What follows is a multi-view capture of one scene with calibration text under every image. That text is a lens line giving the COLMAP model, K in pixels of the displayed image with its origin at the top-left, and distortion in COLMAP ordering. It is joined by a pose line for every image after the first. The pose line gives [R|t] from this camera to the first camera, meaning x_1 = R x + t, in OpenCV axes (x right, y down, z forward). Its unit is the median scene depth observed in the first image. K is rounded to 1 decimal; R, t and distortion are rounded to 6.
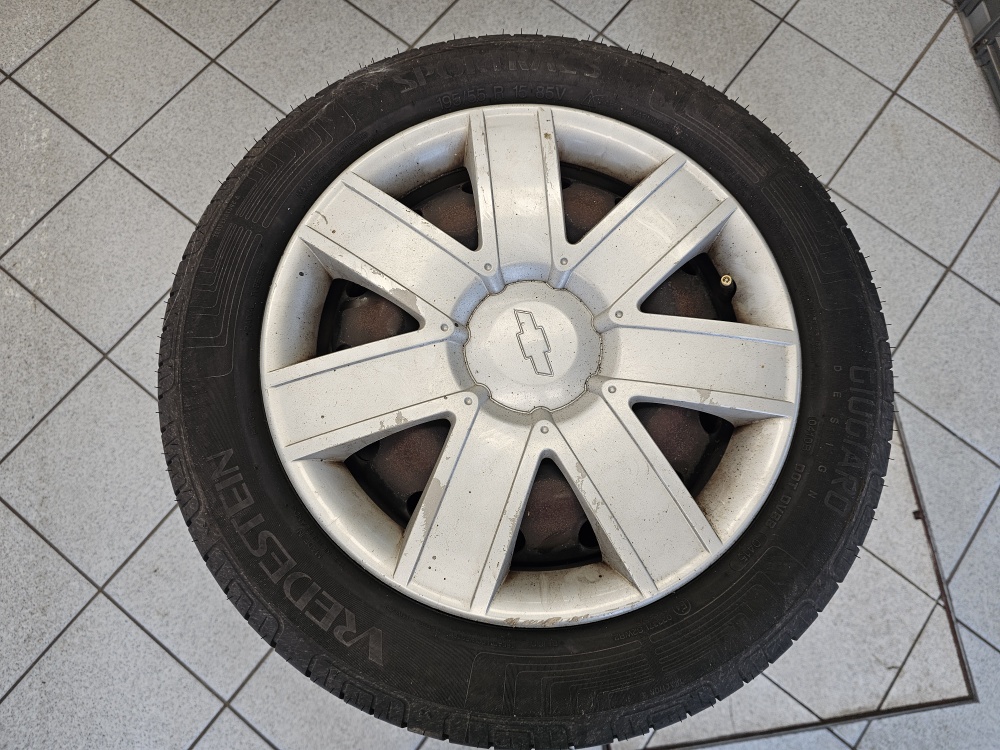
lens RADIAL K [[668.8, 0, 496.0], [0, 668.8, 382.1], [0, 0, 1]] dist [0.047849, -0.051856]
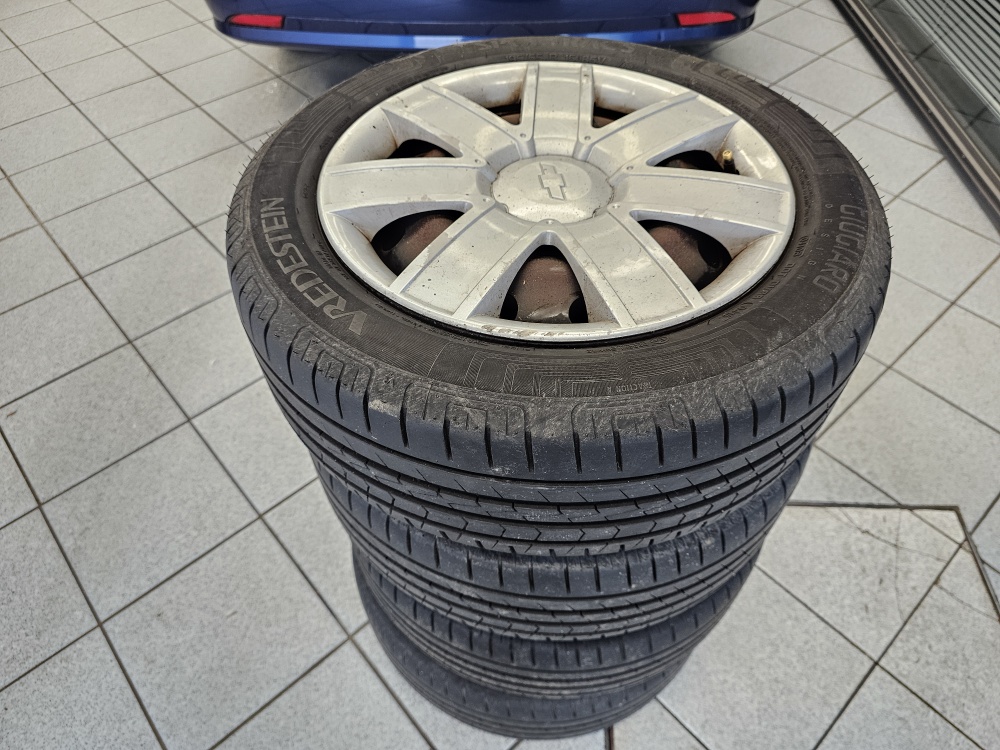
lens RADIAL K [[670.1, 0, 490.4], [0, 670.1, 376.1], [0, 0, 1]] dist [0.043546, -0.046276]
pose [[0.981952, 0.109371, -0.154302, 0.157481], [-0.164882, 0.894711, -0.415099, 0.696718], [0.092655, 0.433048, 0.896596, 0.090960]]
